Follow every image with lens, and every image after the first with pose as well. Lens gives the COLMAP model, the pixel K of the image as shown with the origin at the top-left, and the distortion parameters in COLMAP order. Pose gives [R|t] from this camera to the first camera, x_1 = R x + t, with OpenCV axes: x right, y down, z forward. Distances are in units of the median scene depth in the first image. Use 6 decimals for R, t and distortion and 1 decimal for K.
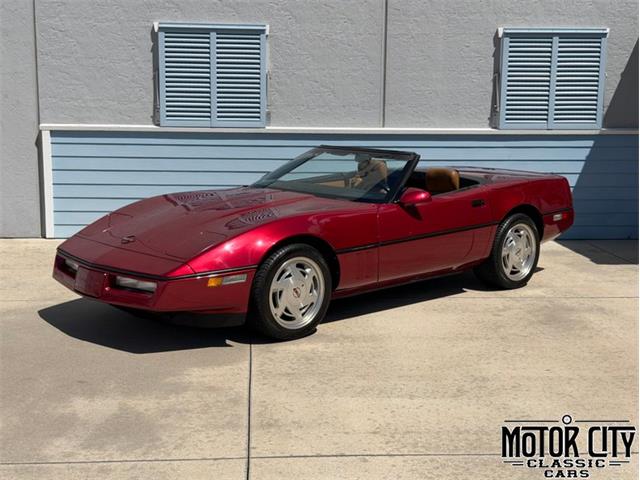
lens RADIAL K [[881.1, 0, 320.0], [0, 881.1, 240.0], [0, 0, 1]] dist [0.218107, -0.462569]
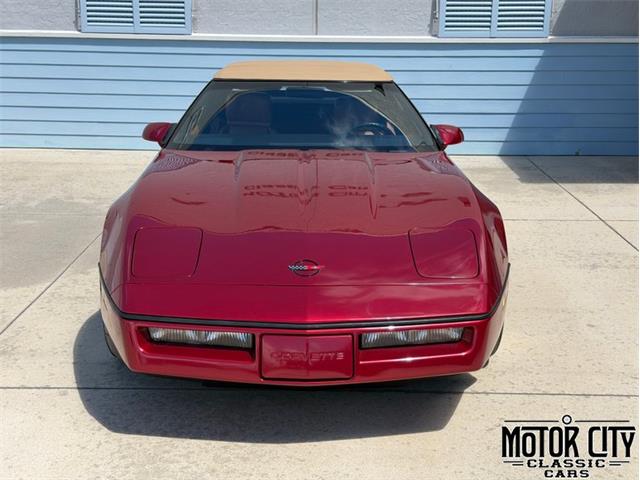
lens RADIAL K [[878.2, 0, 320.0], [0, 878.2, 240.0], [0, 0, 1]] dist [0.220800, -0.467188]
pose [[0.996093, 0.021082, -0.085751, 0.164472], [-0.012019, 0.994414, 0.104863, -0.008626], [0.087483, -0.103423, 0.990783, 0.035852]]
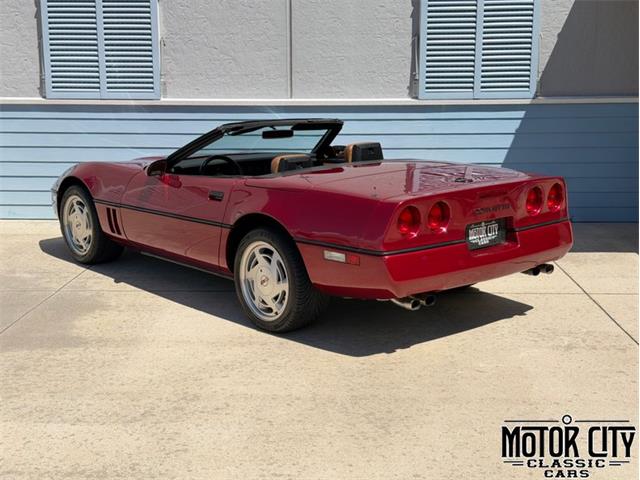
lens RADIAL K [[881.1, 0, 320.0], [0, 881.1, 240.0], [0, 0, 1]] dist [0.218107, -0.462569]
pose [[0.993395, 0.006721, -0.114549, 0.209175], [-0.003433, 0.999577, 0.028877, -0.008701], [0.114695, -0.028293, 0.992998, 0.100014]]
